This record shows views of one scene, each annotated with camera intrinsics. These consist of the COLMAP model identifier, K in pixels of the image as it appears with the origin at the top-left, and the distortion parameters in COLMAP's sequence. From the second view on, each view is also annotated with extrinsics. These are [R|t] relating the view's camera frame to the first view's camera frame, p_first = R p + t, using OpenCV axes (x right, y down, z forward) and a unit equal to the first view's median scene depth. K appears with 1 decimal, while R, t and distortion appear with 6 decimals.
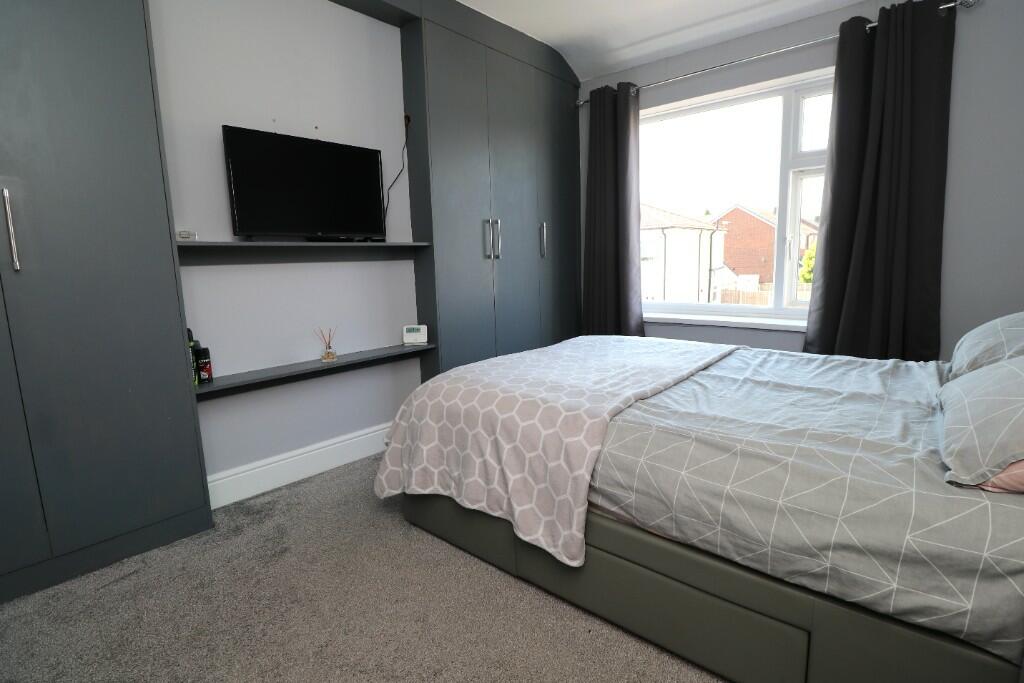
lens RADIAL K [[500.6, 0, 512.0], [0, 500.6, 341.5], [0, 0, 1]] dist [-0.000458, -0.013114]
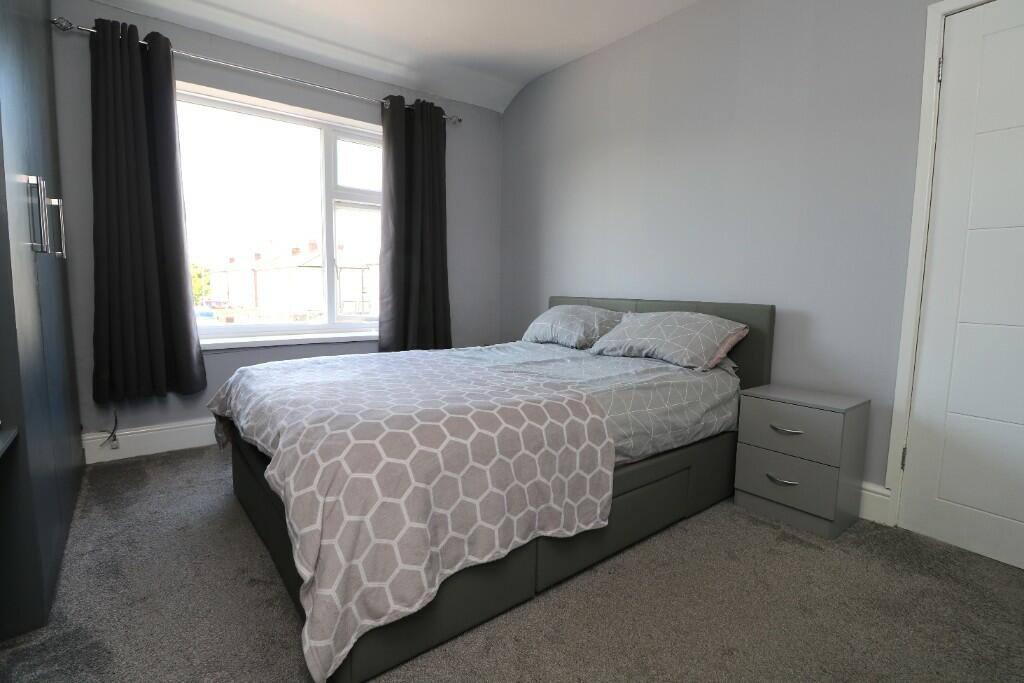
lens RADIAL K [[483.1, 0, 512.0], [0, 483.1, 341.5], [0, 0, 1]] dist [0.021339, -0.011531]
pose [[0.192706, -0.080941, 0.977913, -0.891002], [0.141683, 0.988444, 0.053893, -0.059534], [-0.970974, 0.128168, 0.201947, 0.836709]]
